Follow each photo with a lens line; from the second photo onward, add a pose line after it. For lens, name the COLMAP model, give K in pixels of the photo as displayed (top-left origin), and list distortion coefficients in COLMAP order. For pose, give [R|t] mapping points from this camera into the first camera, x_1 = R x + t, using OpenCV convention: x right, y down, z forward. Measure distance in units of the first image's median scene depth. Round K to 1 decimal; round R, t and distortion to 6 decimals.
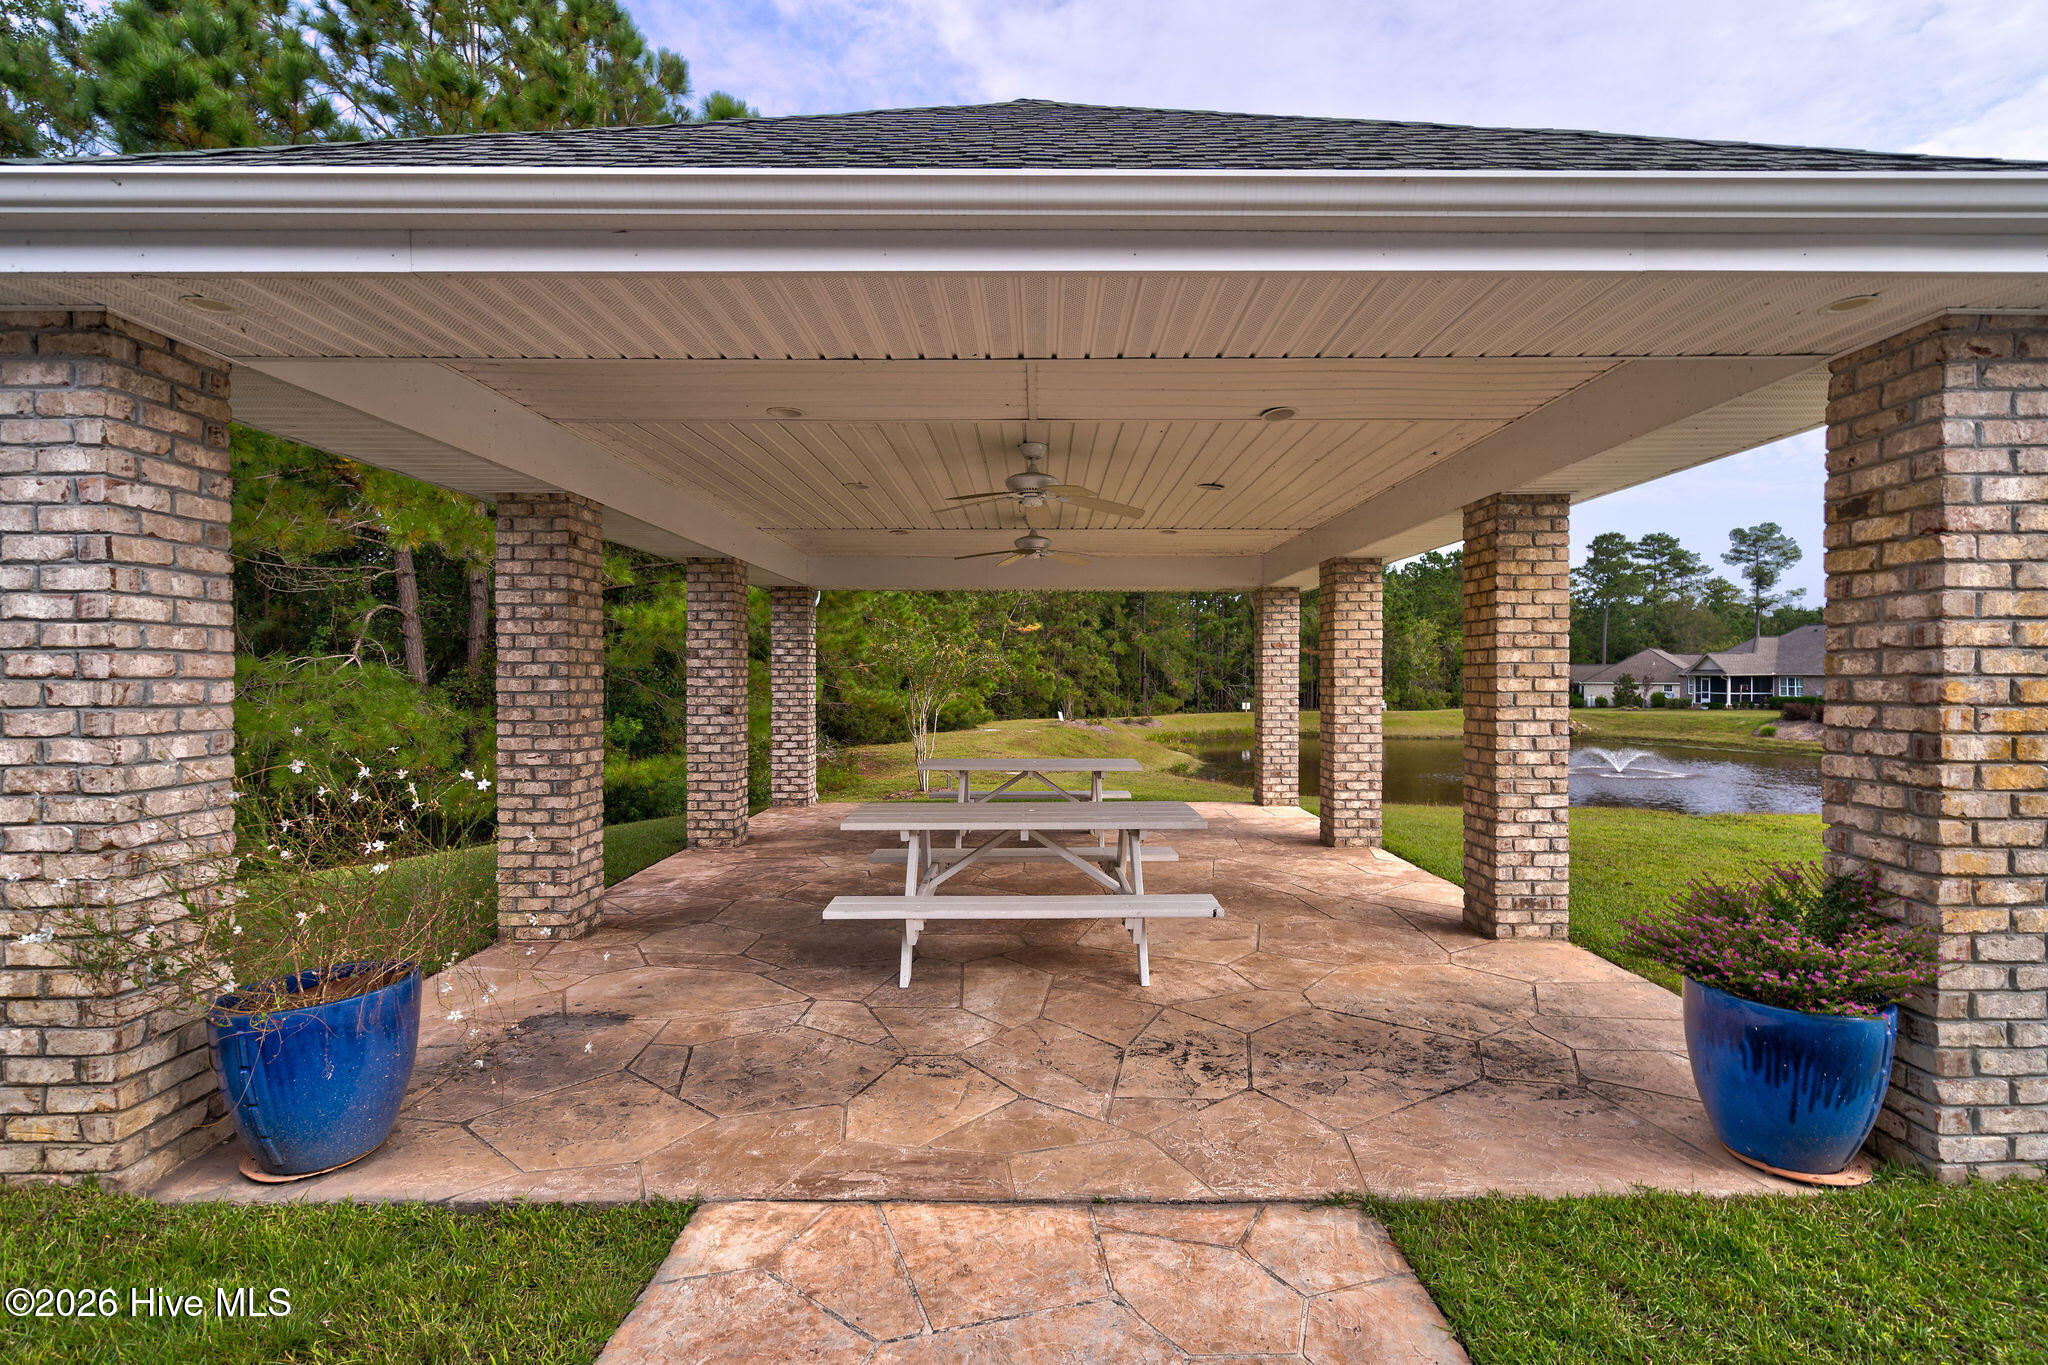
lens RADIAL K [[948.3, 0, 1024.0], [0, 948.3, 682.5], [0, 0, 1]] dist [-0.000870, 0.000660]
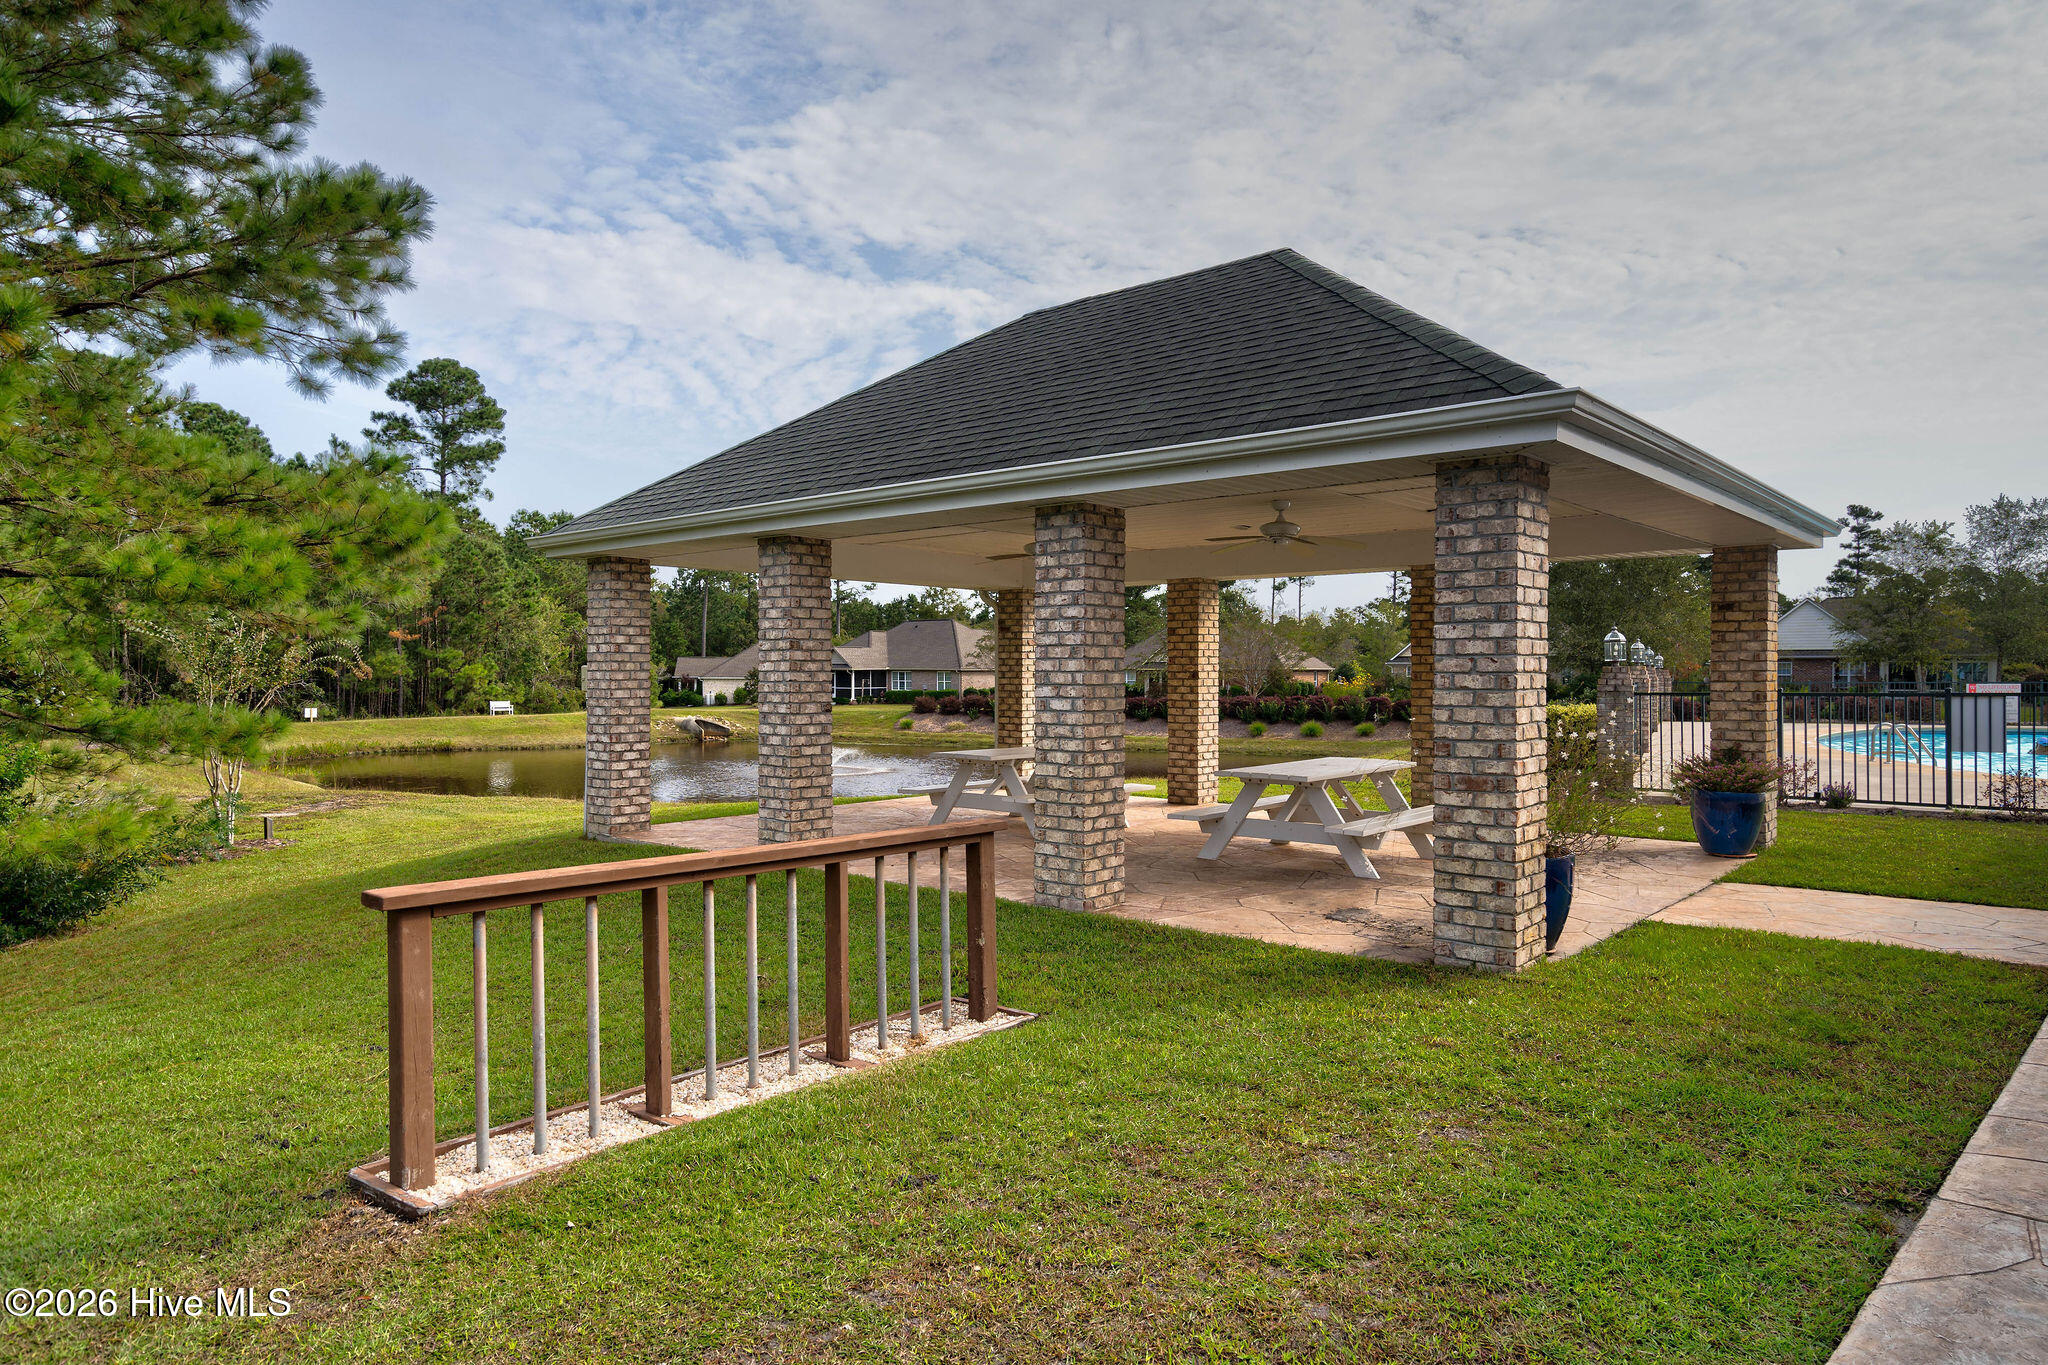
lens RADIAL K [[1266.8, 0, 1024.0], [0, 1266.8, 682.5], [0, 0, 1]] dist [0.013671, -0.000039]
pose [[0.654274, -0.006243, 0.756232, -0.131157], [0.003812, 0.999980, 0.004958, -0.000019], [-0.756248, -0.000361, 0.654285, 0.007330]]
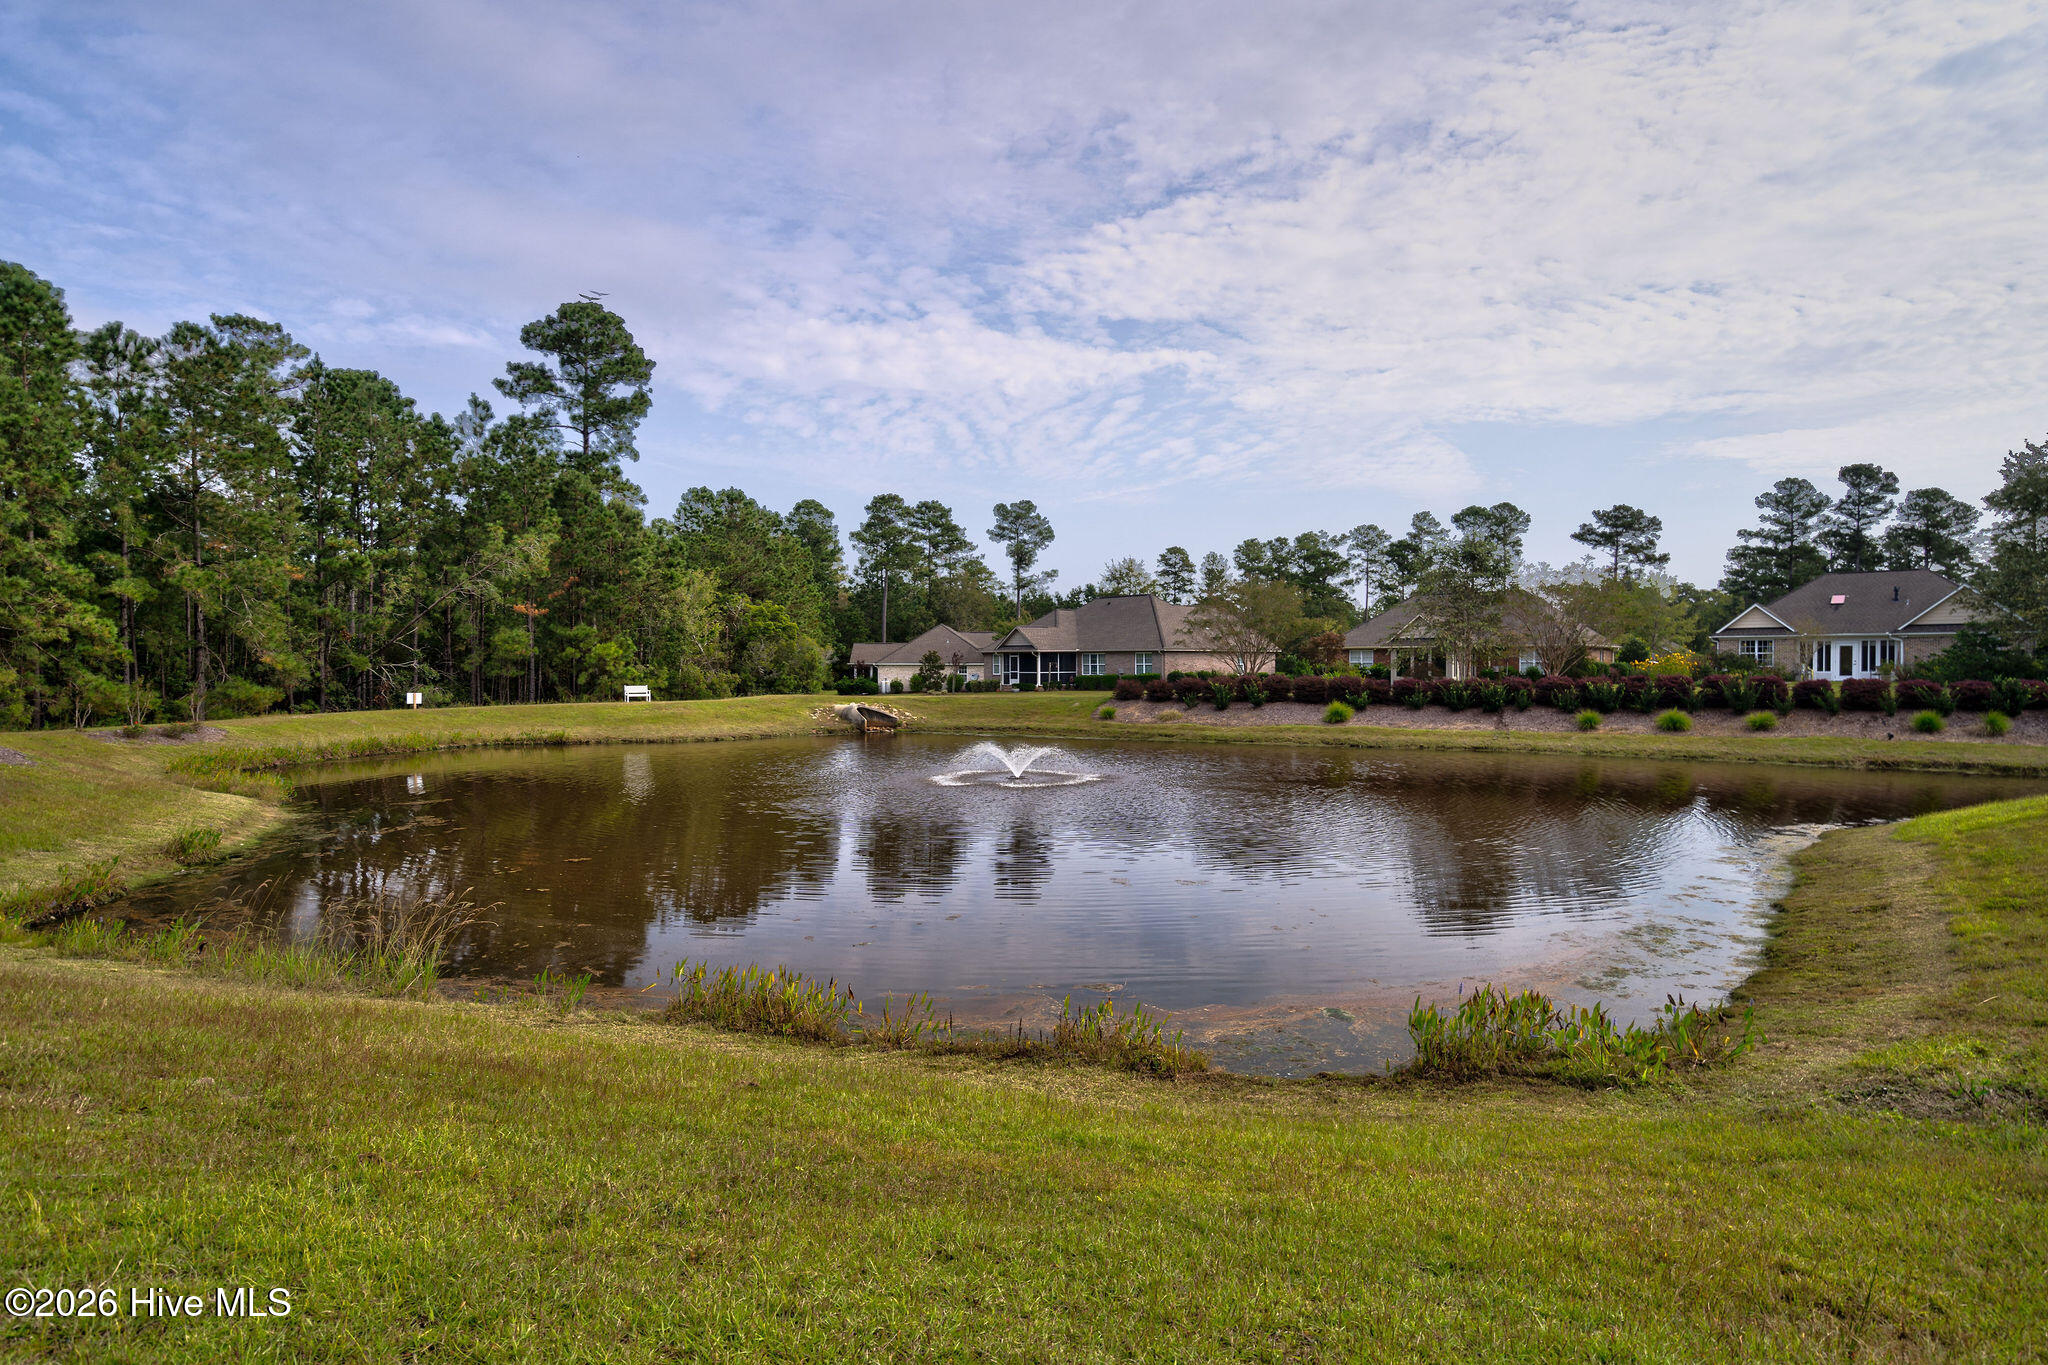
lens RADIAL K [[1087.5, 0, 1024.0], [0, 1087.5, 682.5], [0, 0, 1]] dist [0.003157, 0.000395]
pose [[0.750572, -0.010163, 0.660710, 0.076821], [0.007114, 0.999948, 0.007300, 0.013260], [-0.660750, -0.000779, 0.750605, 0.260883]]
